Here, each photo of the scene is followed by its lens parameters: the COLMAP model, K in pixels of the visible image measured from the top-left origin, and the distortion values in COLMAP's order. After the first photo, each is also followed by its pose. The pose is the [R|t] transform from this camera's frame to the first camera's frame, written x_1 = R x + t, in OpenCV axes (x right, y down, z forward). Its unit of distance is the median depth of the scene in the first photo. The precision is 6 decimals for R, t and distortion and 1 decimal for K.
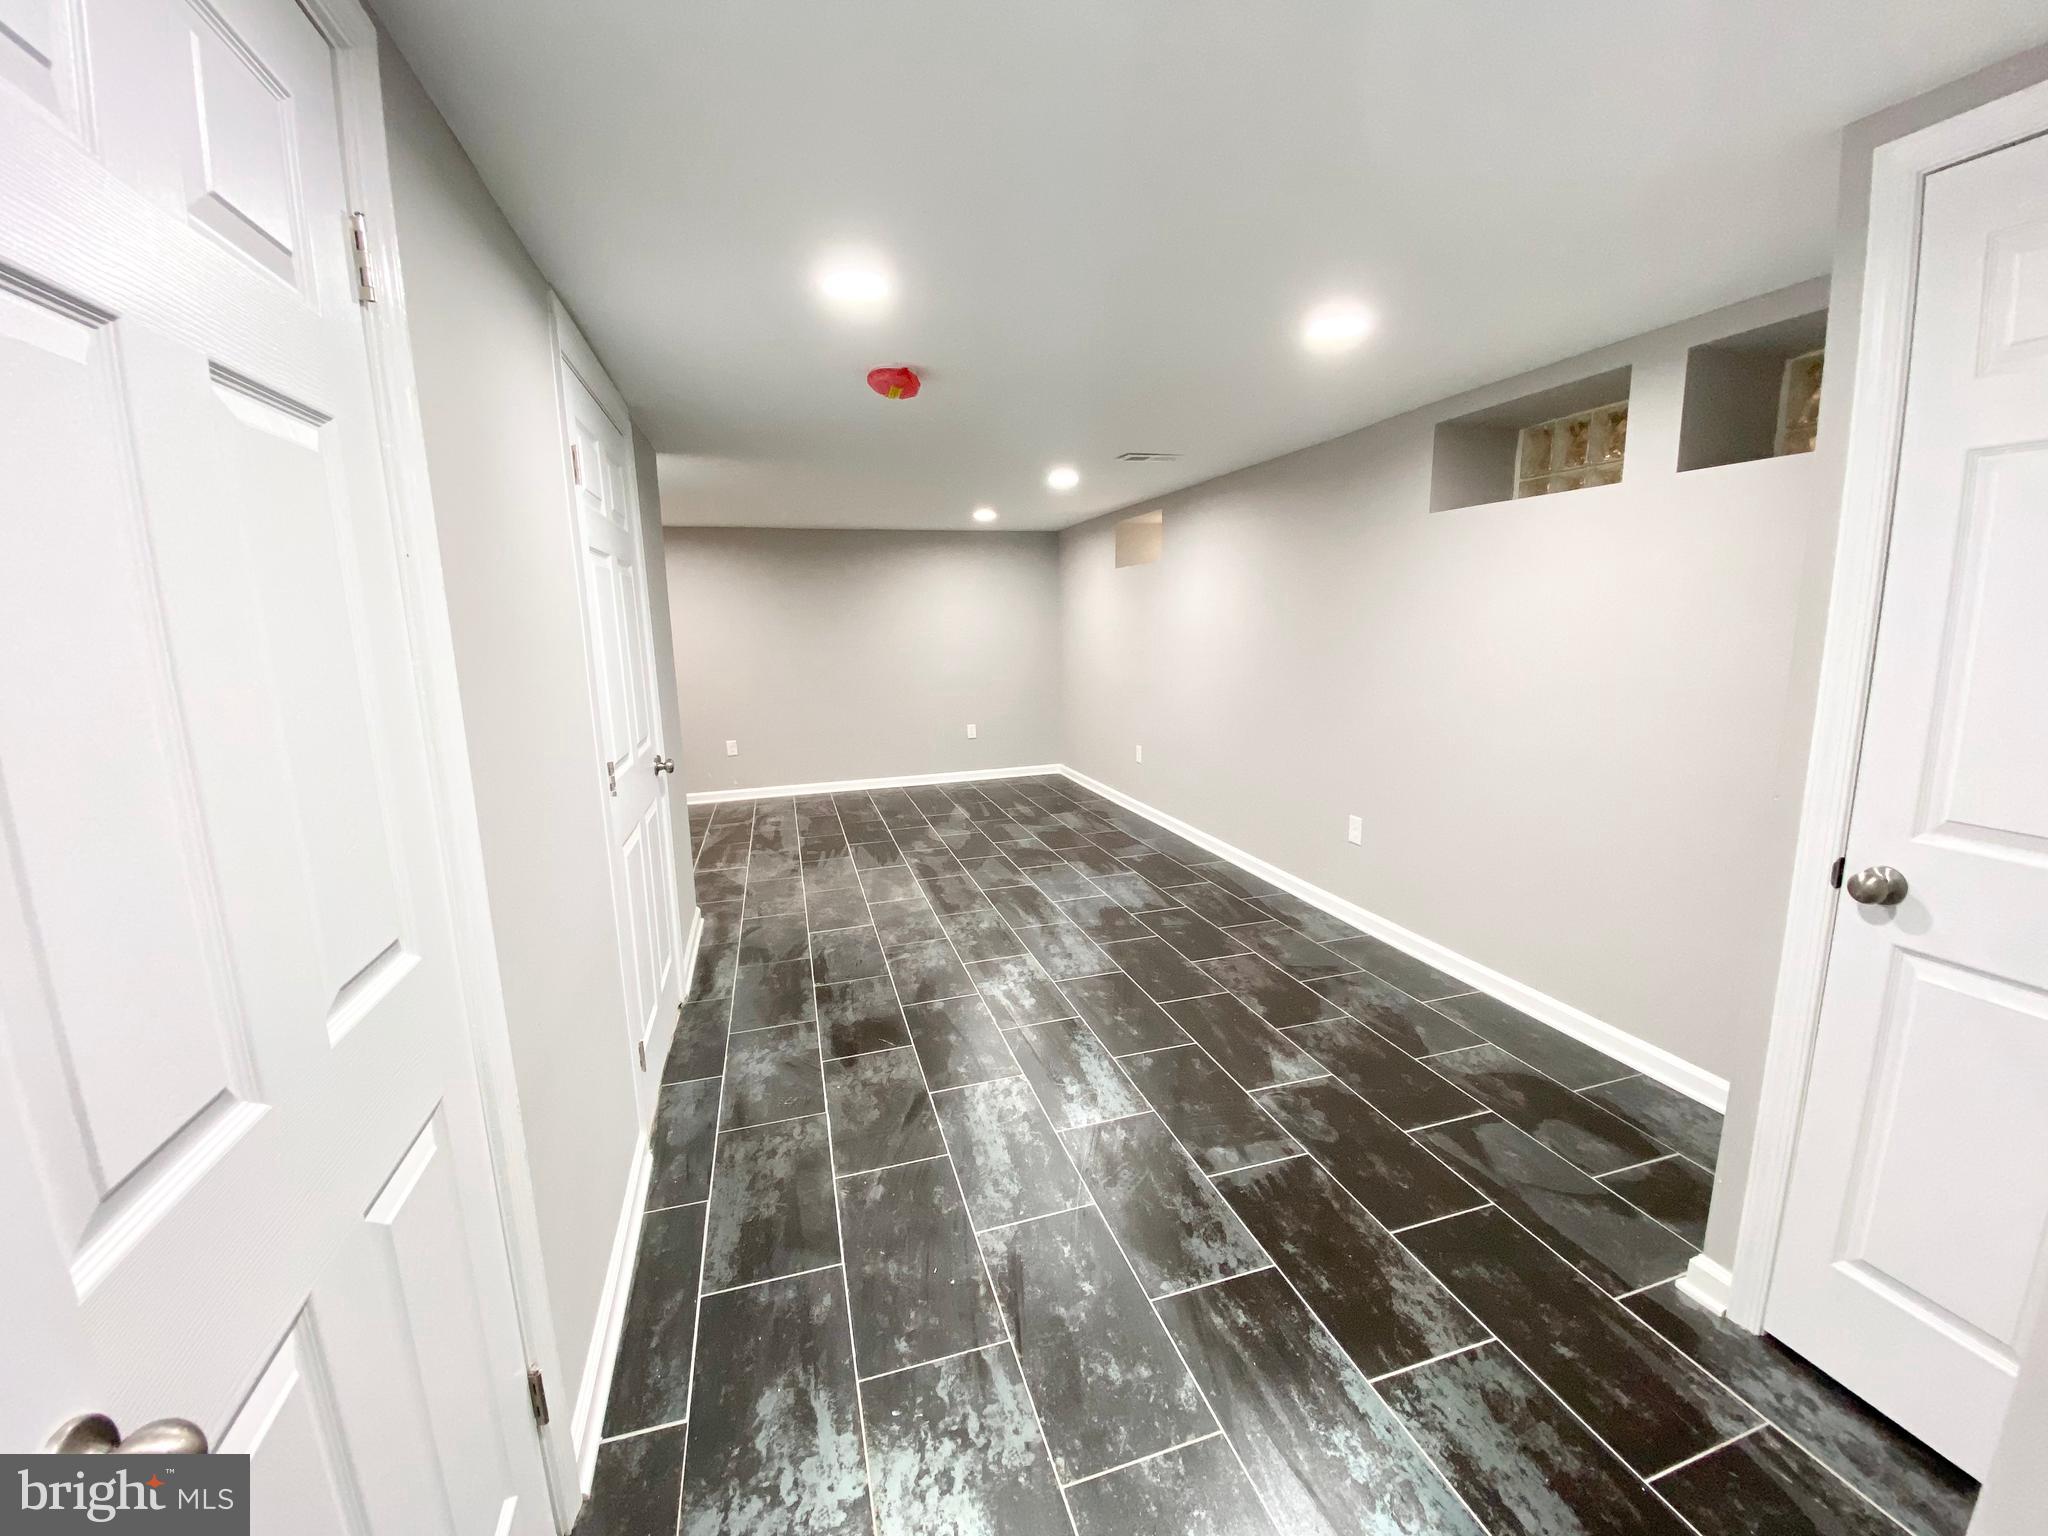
lens RADIAL K [[820.3, 0, 1024.0], [0, 820.3, 768.0], [0, 0, 1]] dist [0.035135, -0.027180]
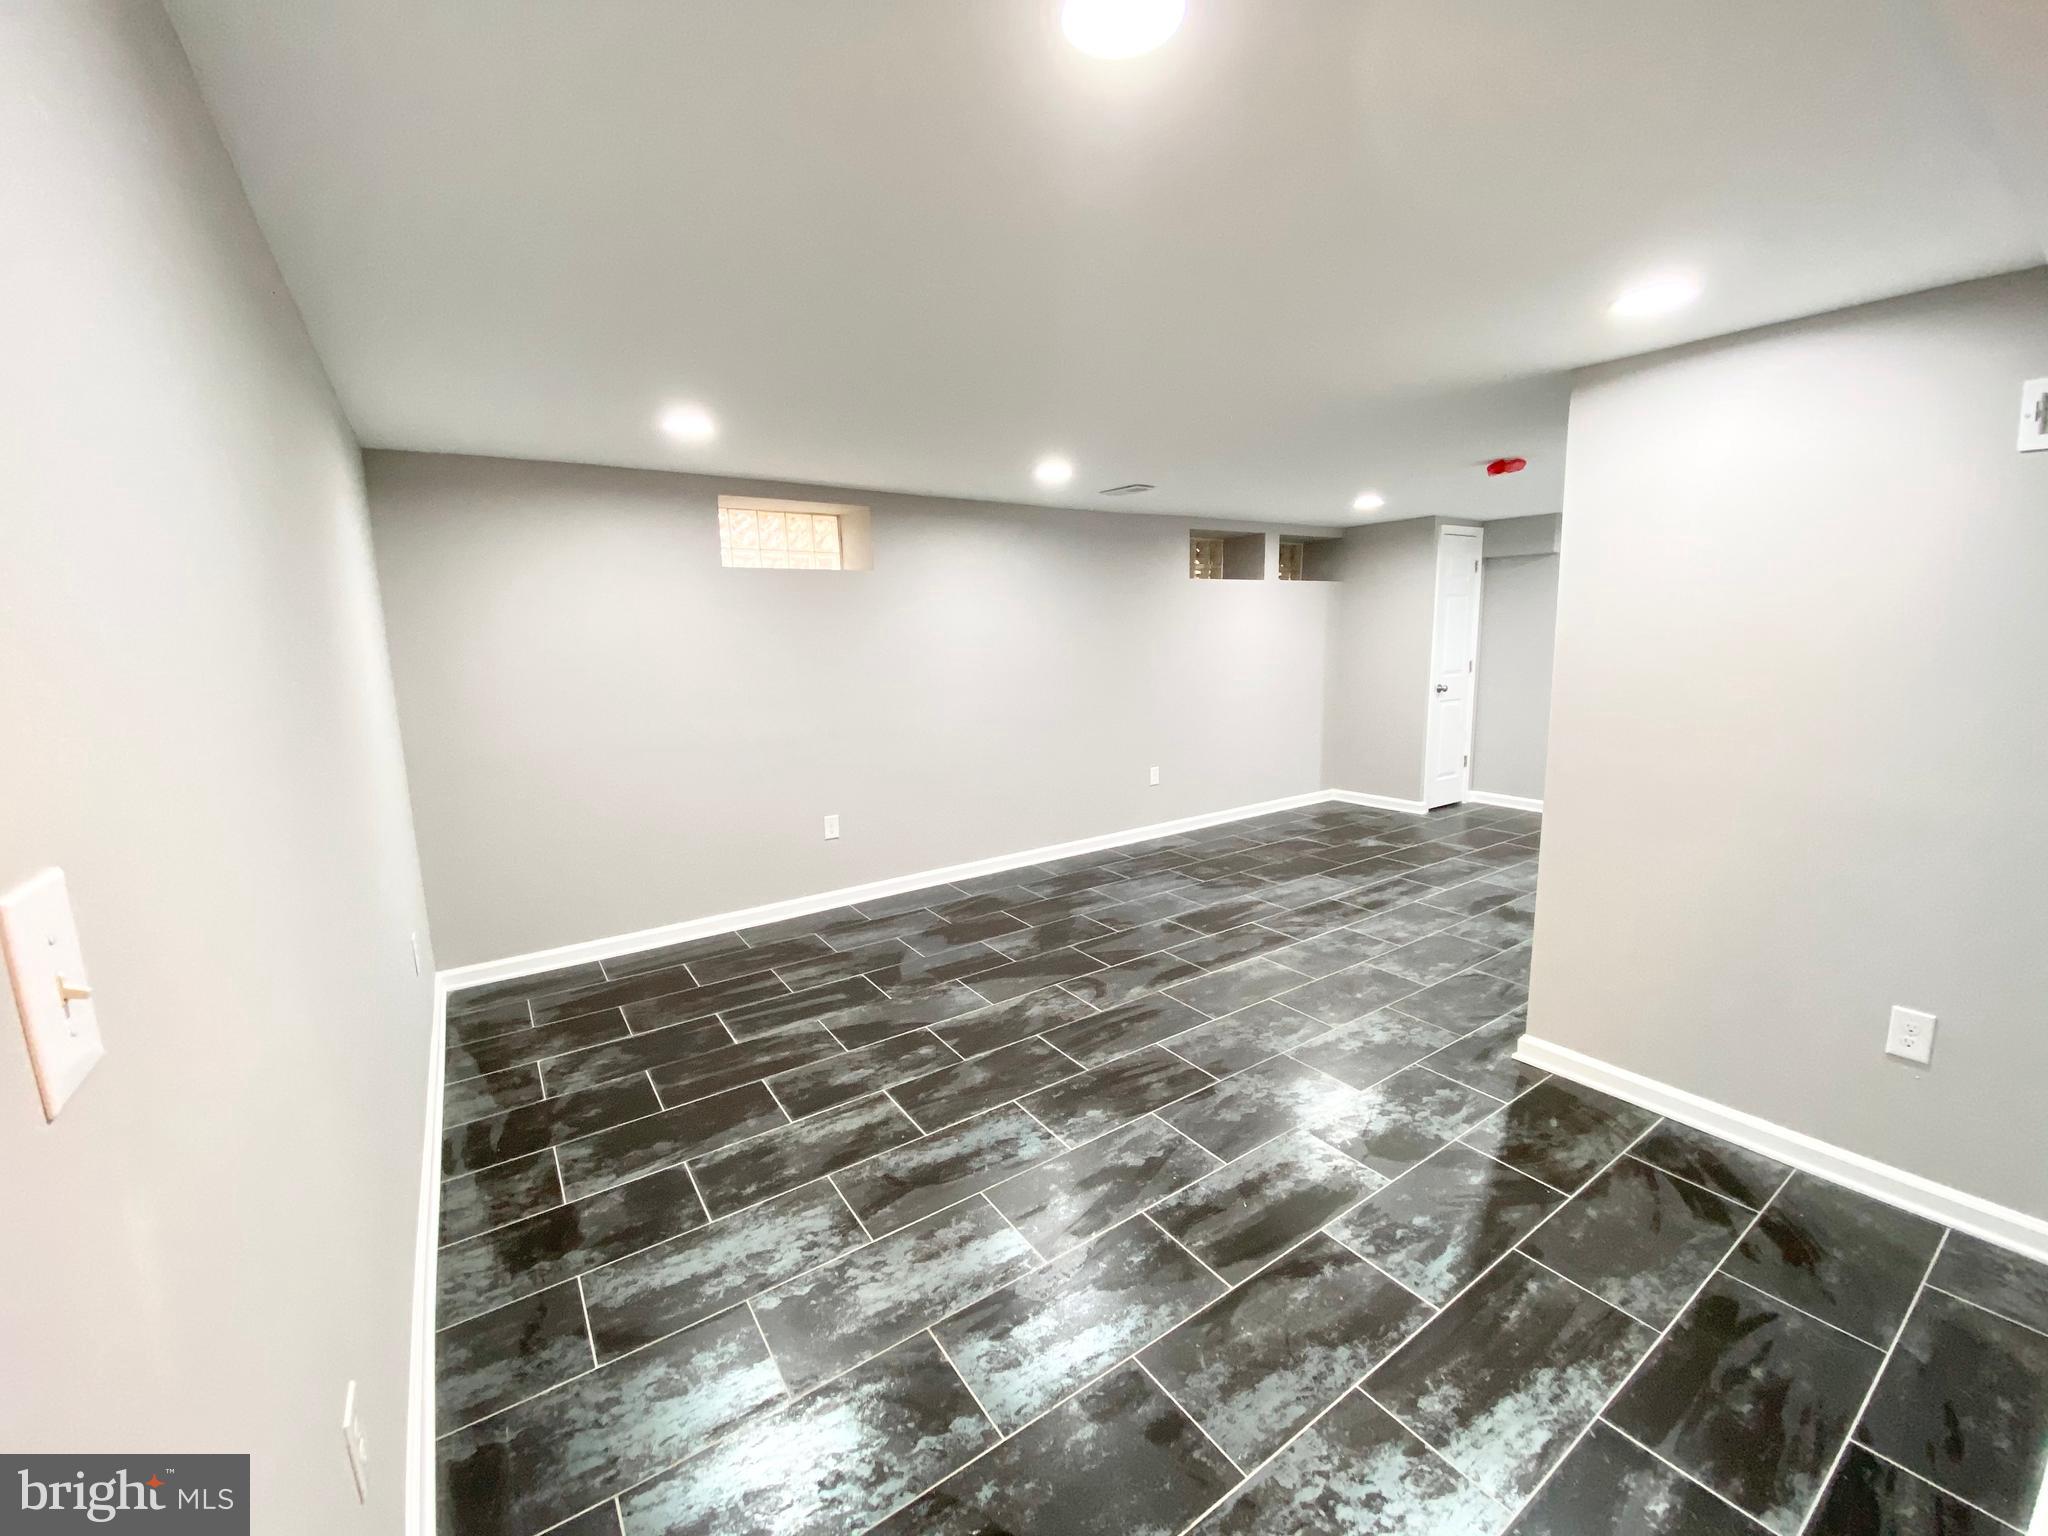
lens RADIAL K [[820.3, 0, 1024.0], [0, 820.3, 768.0], [0, 0, 1]] dist [0.035135, -0.027180]
pose [[-0.296892, -0.140648, 0.944496, -0.921105], [0.192505, 0.959971, 0.203464, -0.282311], [-0.935306, 0.242227, -0.257932, 1.550106]]
